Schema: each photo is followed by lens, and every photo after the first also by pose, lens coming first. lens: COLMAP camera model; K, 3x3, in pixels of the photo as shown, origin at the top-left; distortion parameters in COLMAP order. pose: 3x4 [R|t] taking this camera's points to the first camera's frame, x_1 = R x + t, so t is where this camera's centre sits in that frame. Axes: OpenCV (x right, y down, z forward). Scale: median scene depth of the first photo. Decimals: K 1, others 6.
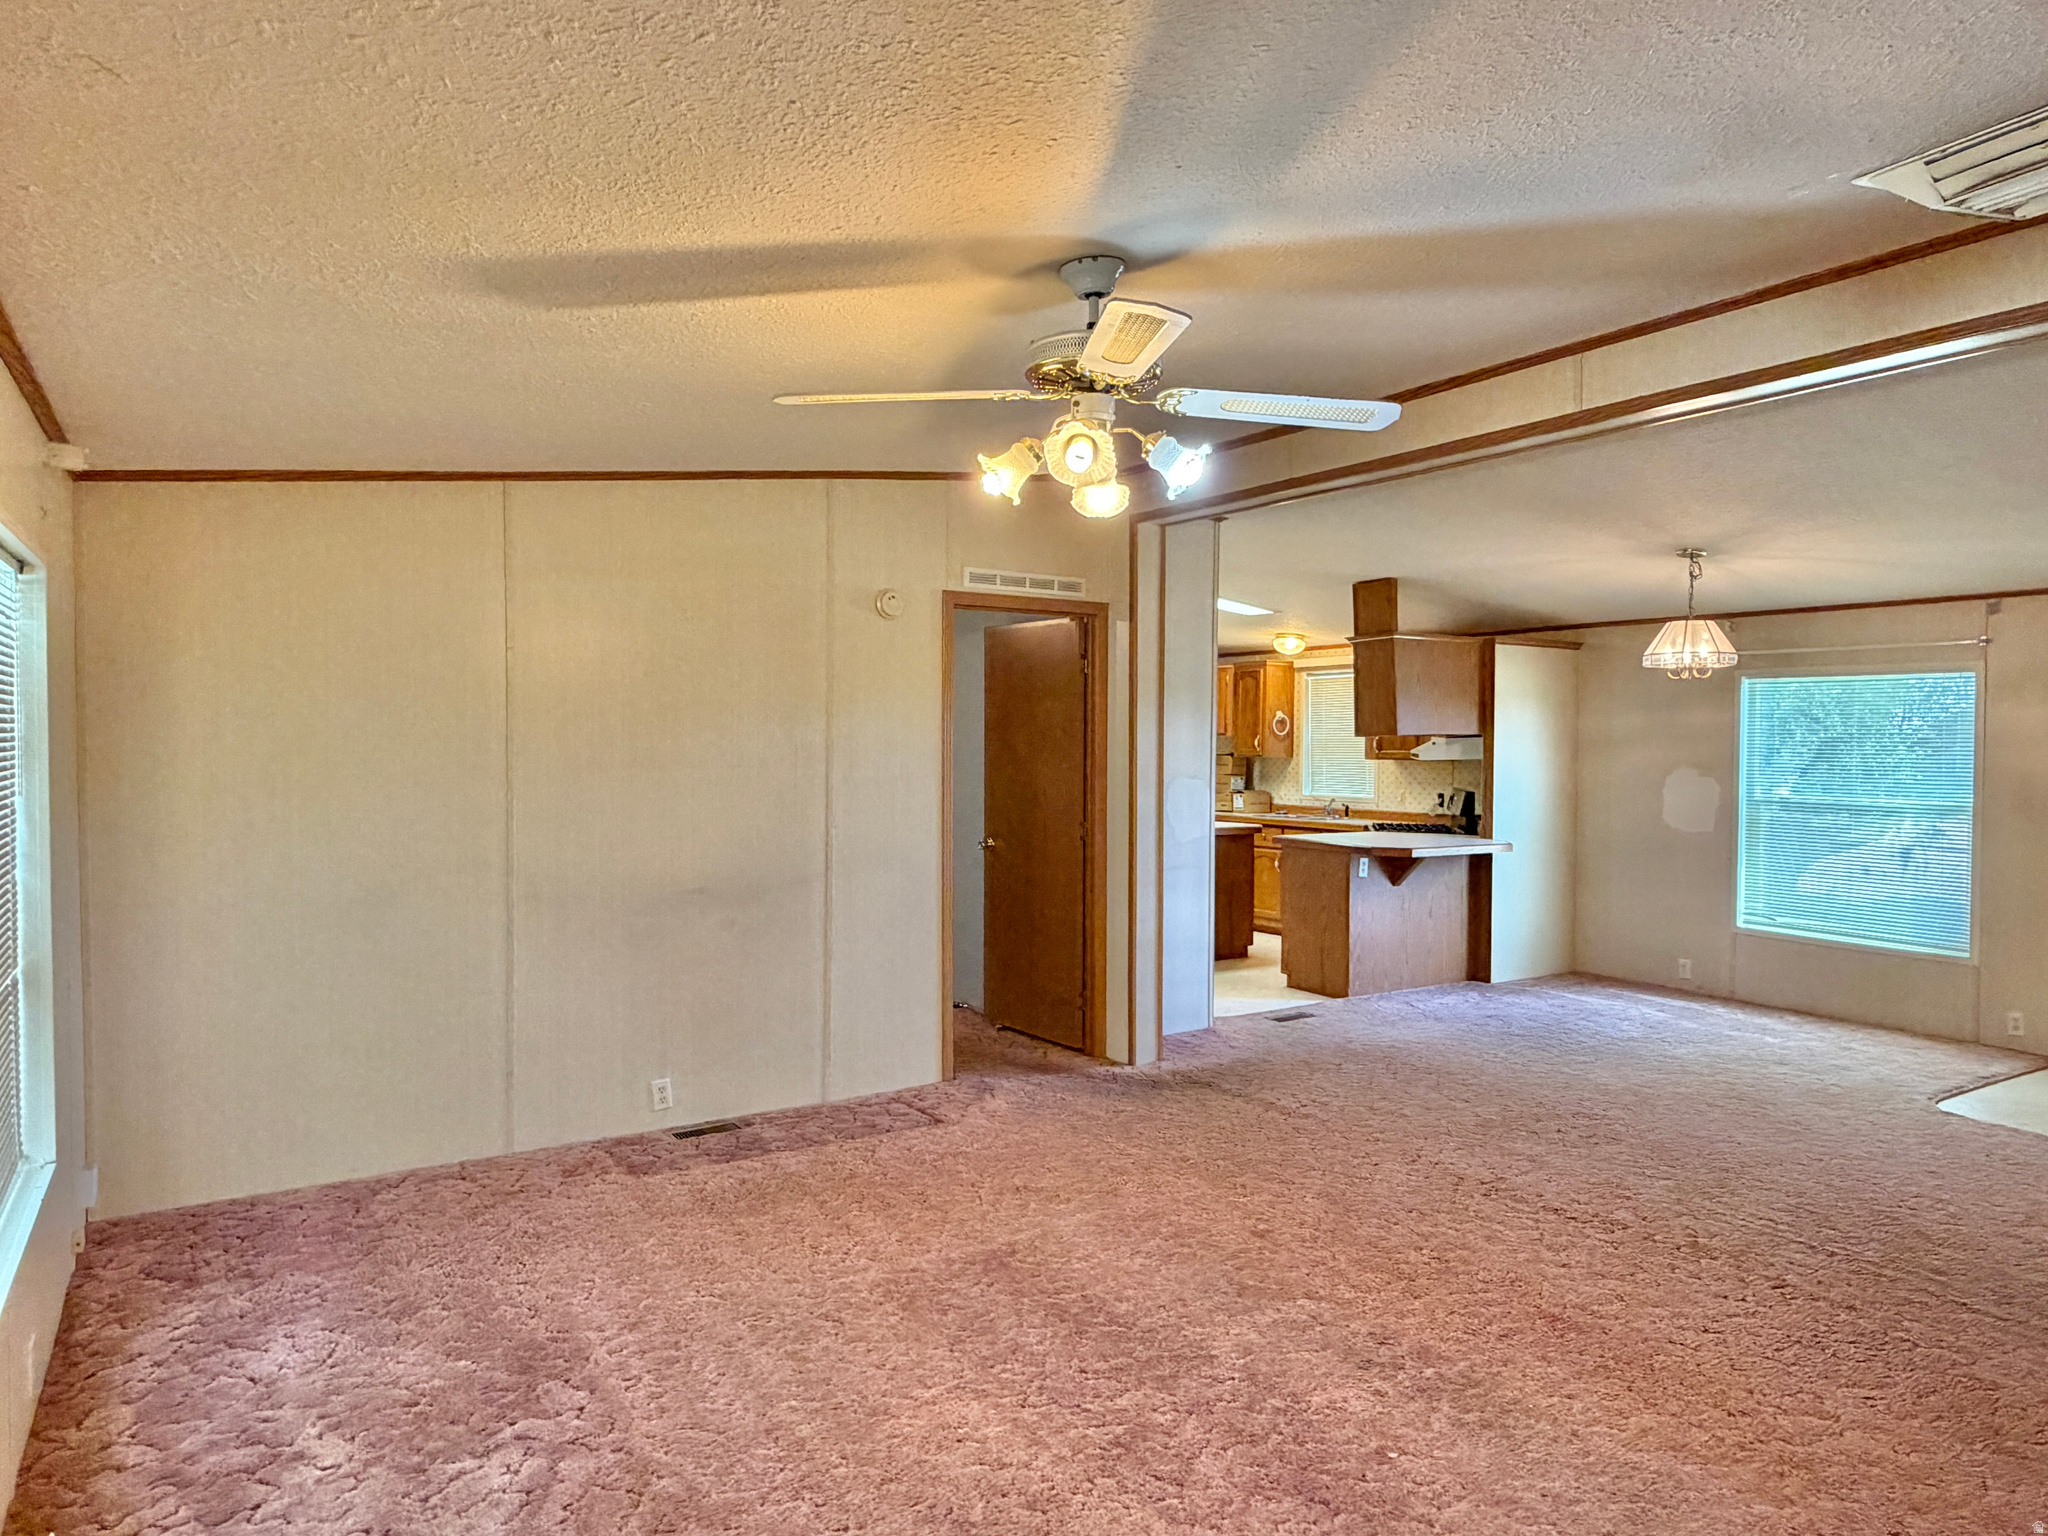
lens RADIAL K [[1255.1, 0, 1029.0], [0, 1255.1, 774.0], [0, 0, 1]] dist [-0.000072, 0.000611]
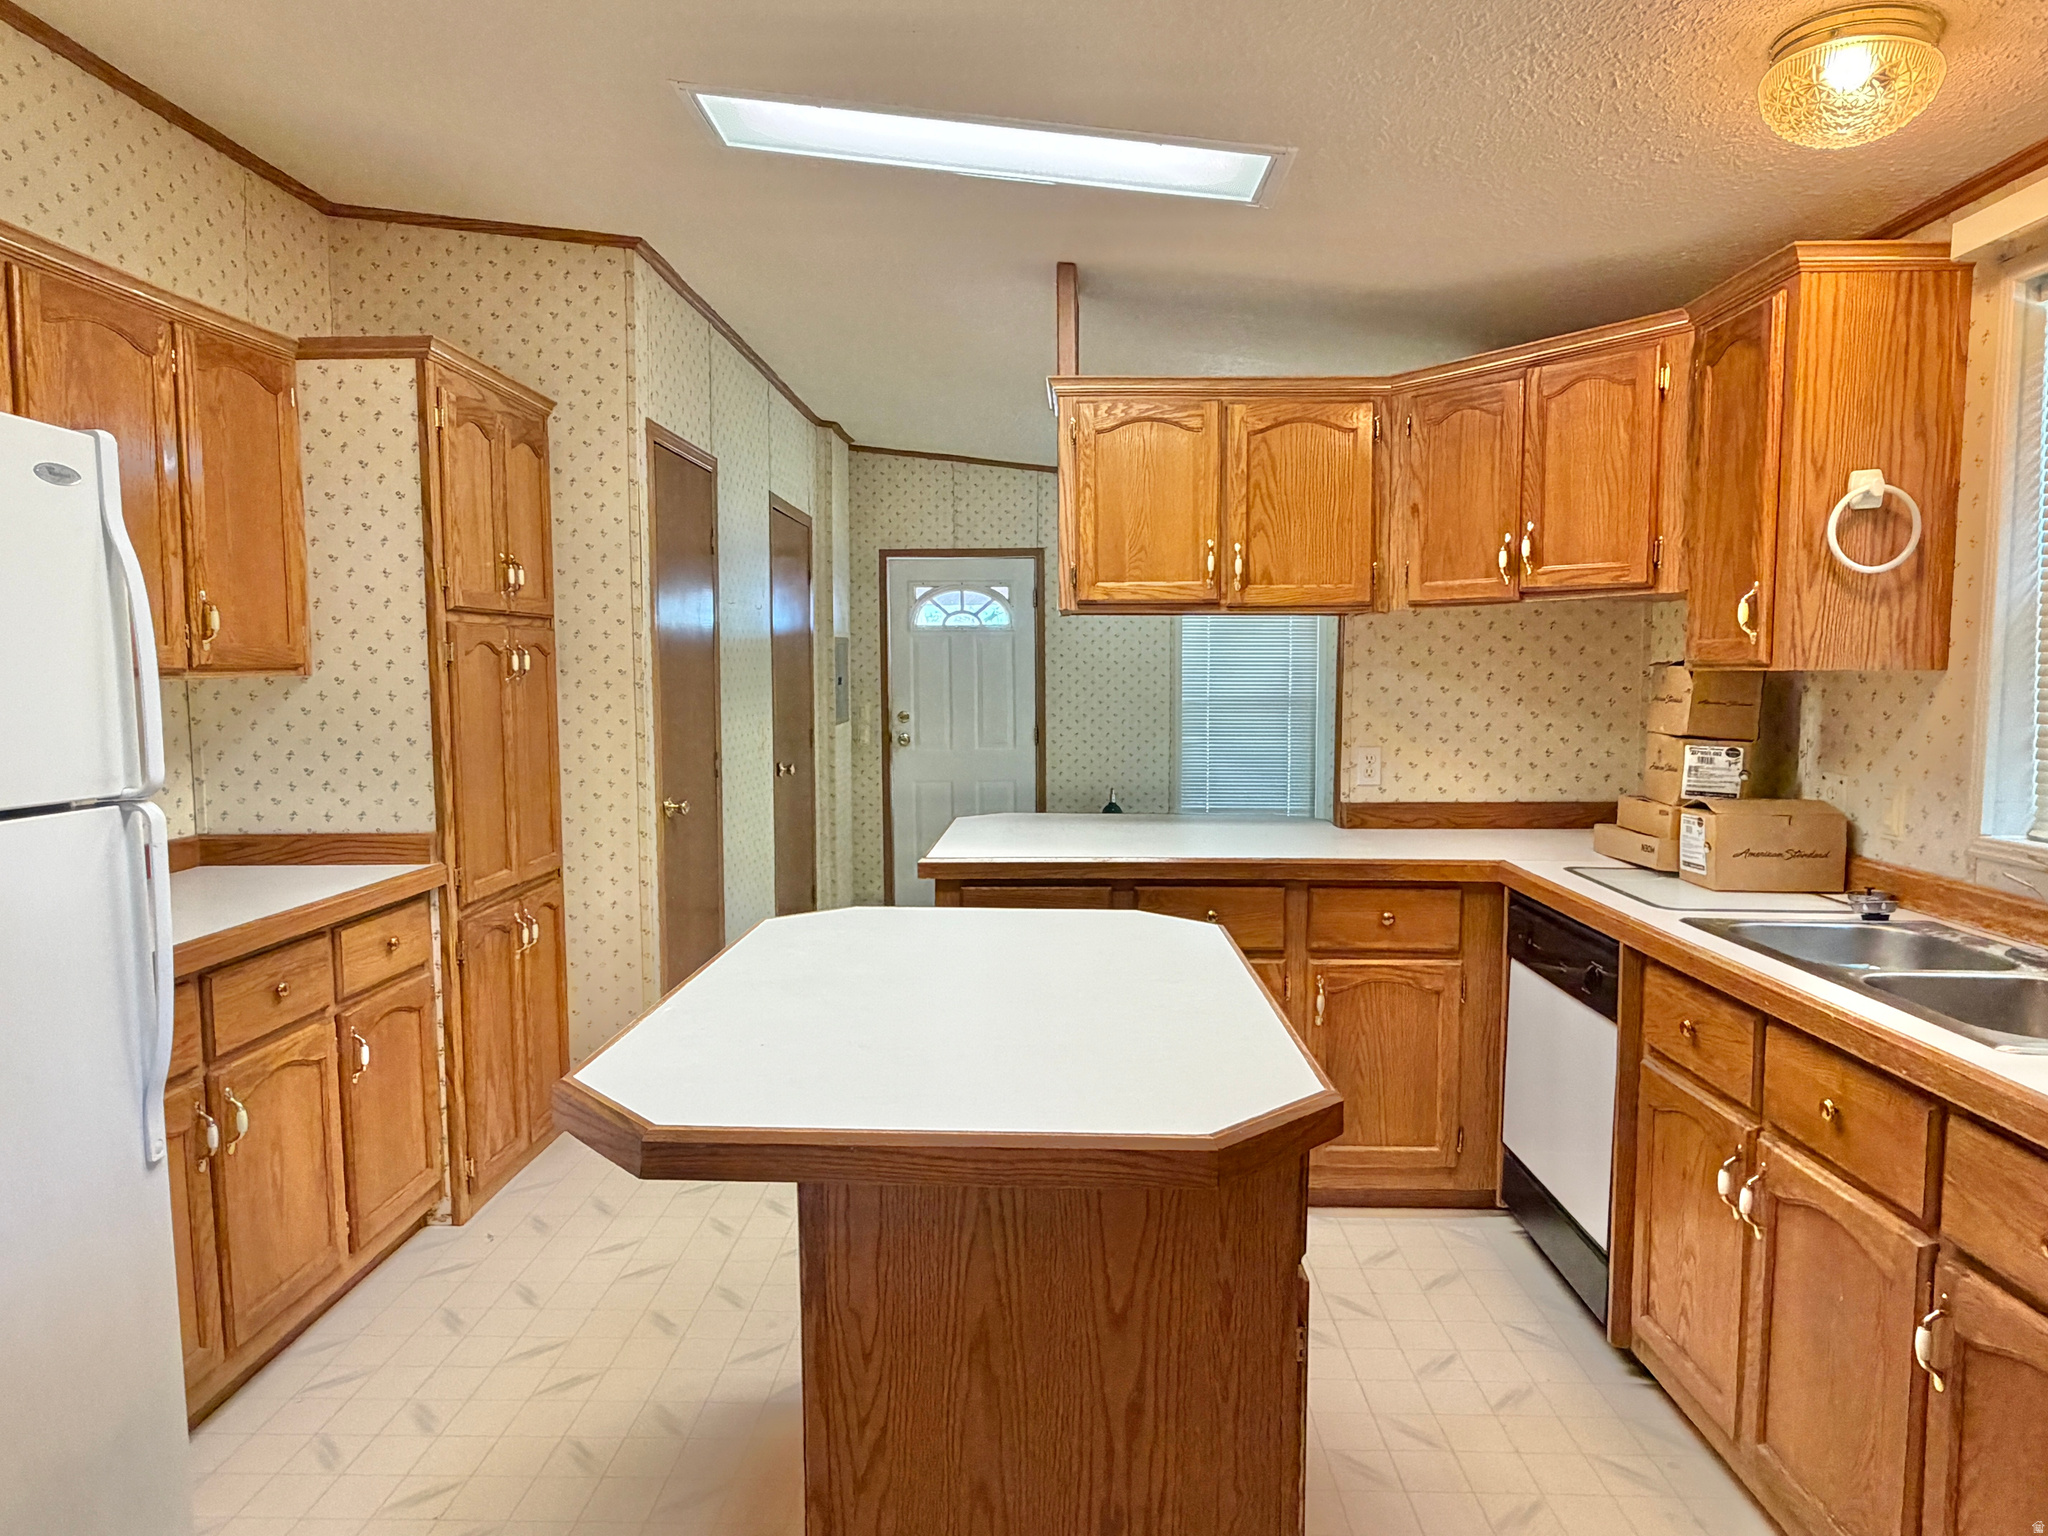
lens RADIAL K [[1255.1, 0, 1022.5], [0, 1255.1, 761.9], [0, 0, 1]] dist [-0.000072, 0.000611]
pose [[0.821200, 0.034002, -0.569627, 0.348191], [-0.004241, 0.998559, 0.053492, -0.013923], [0.570625, -0.041512, 0.820161, 1.223553]]
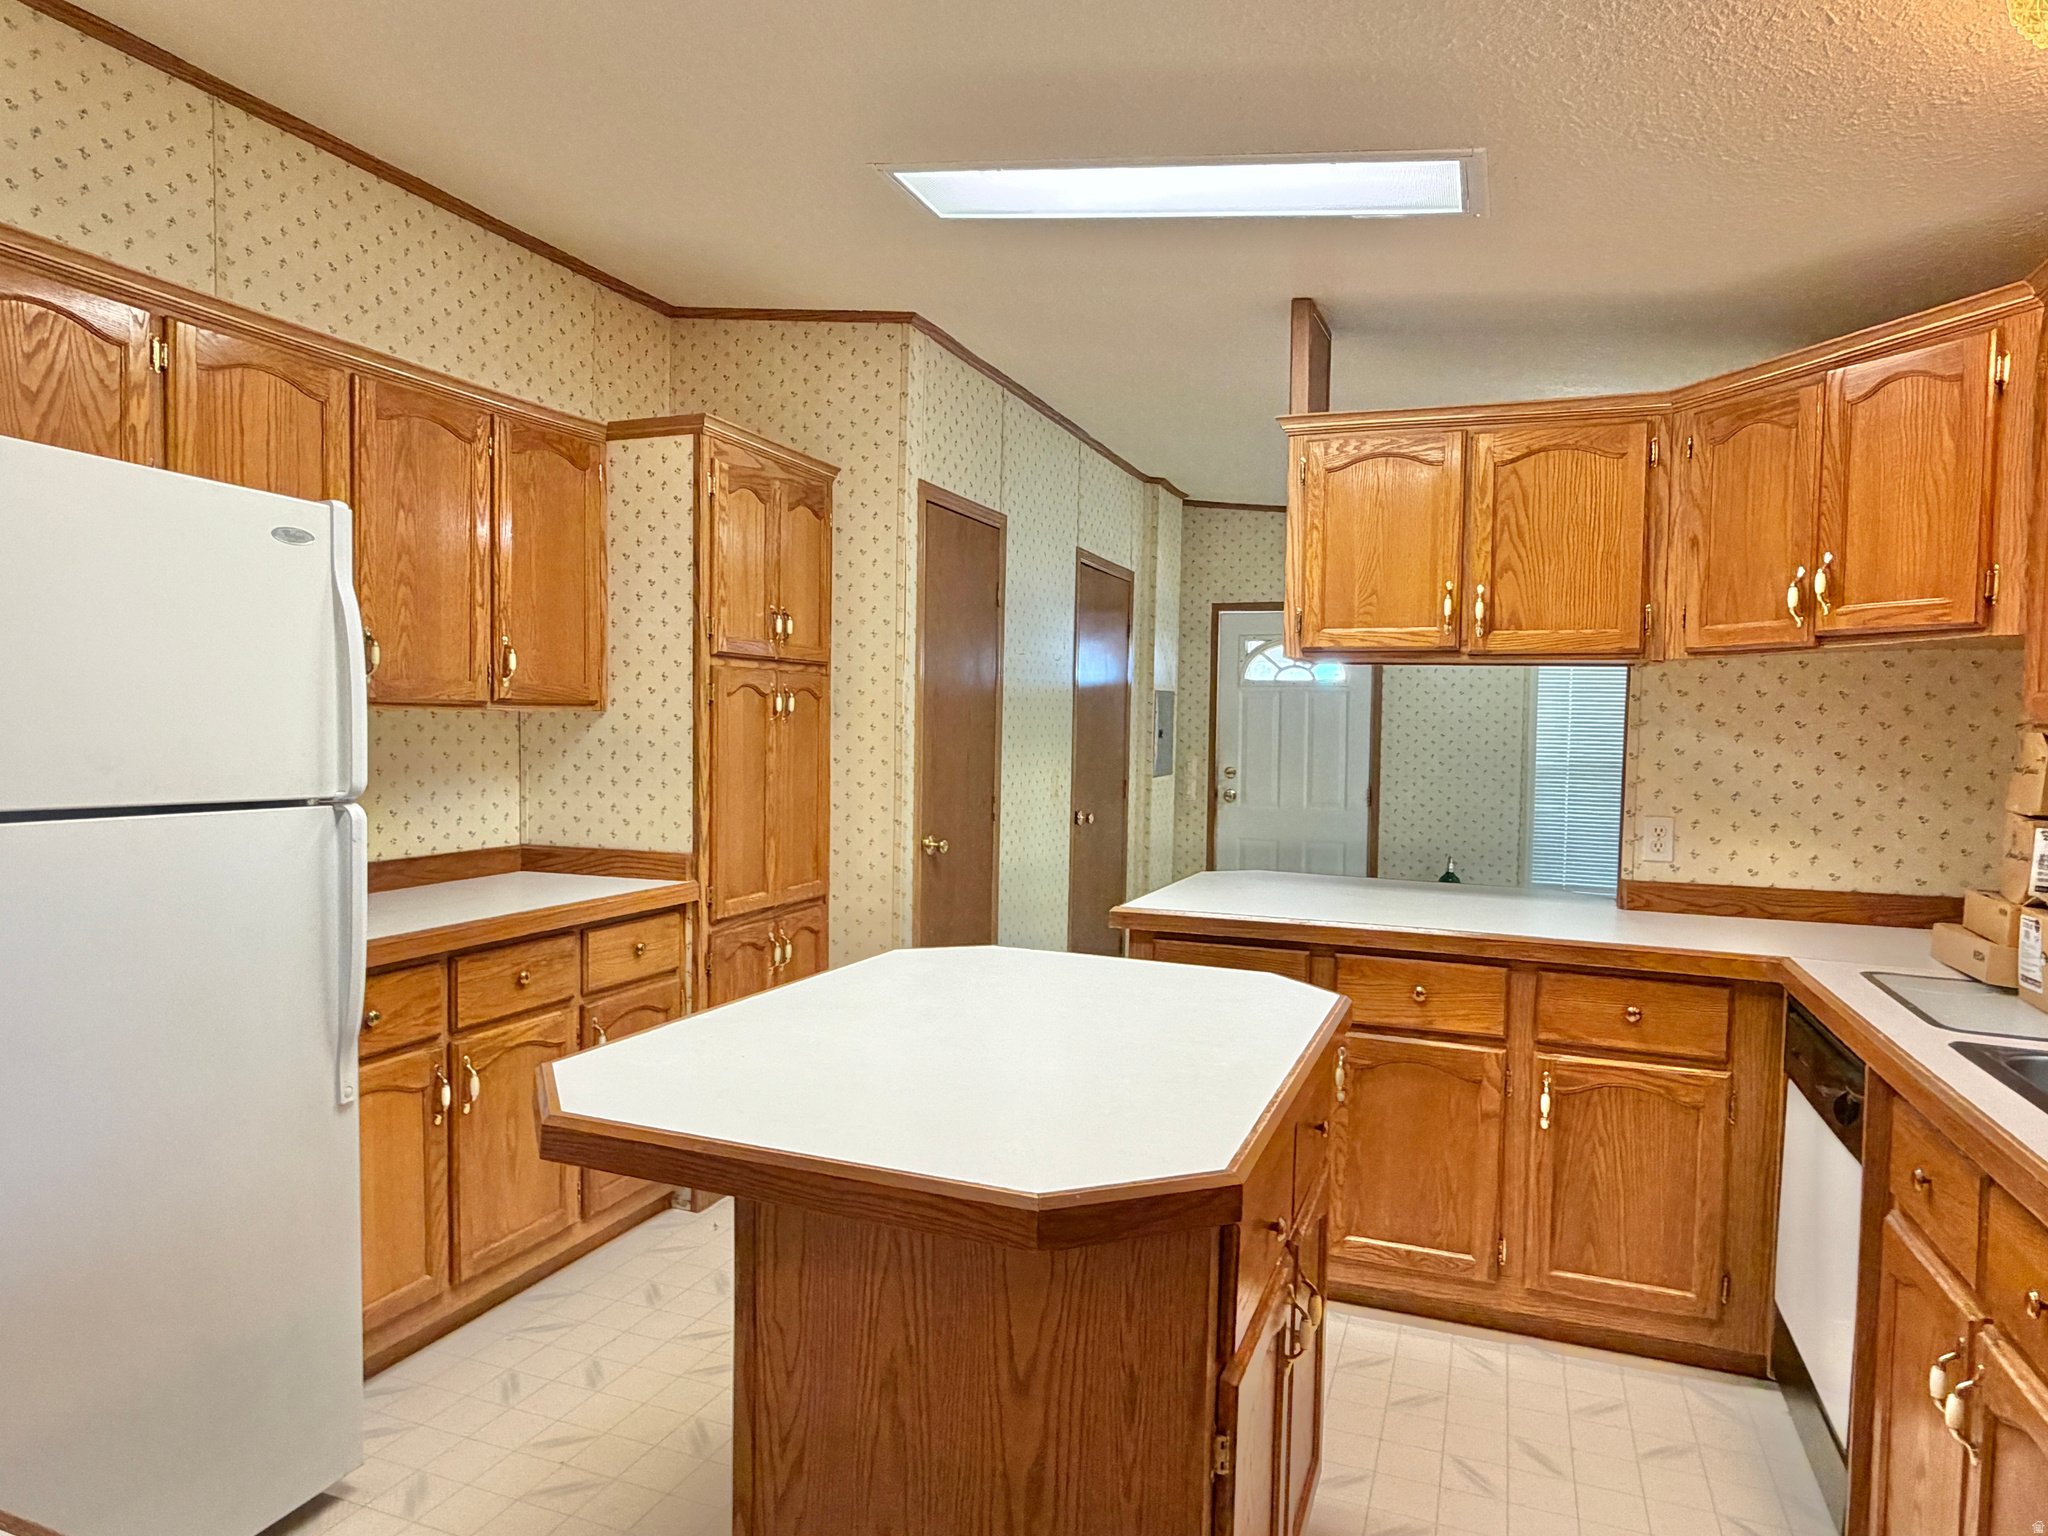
lens RADIAL K [[1255.1, 0, 1018.1], [0, 1255.1, 773.1], [0, 0, 1]] dist [-0.000072, 0.000611]
pose [[0.582441, 0.036278, -0.812063, 0.410160], [-0.032495, 0.999244, 0.021333, -0.010389], [0.812223, 0.013963, 0.583180, 1.291676]]
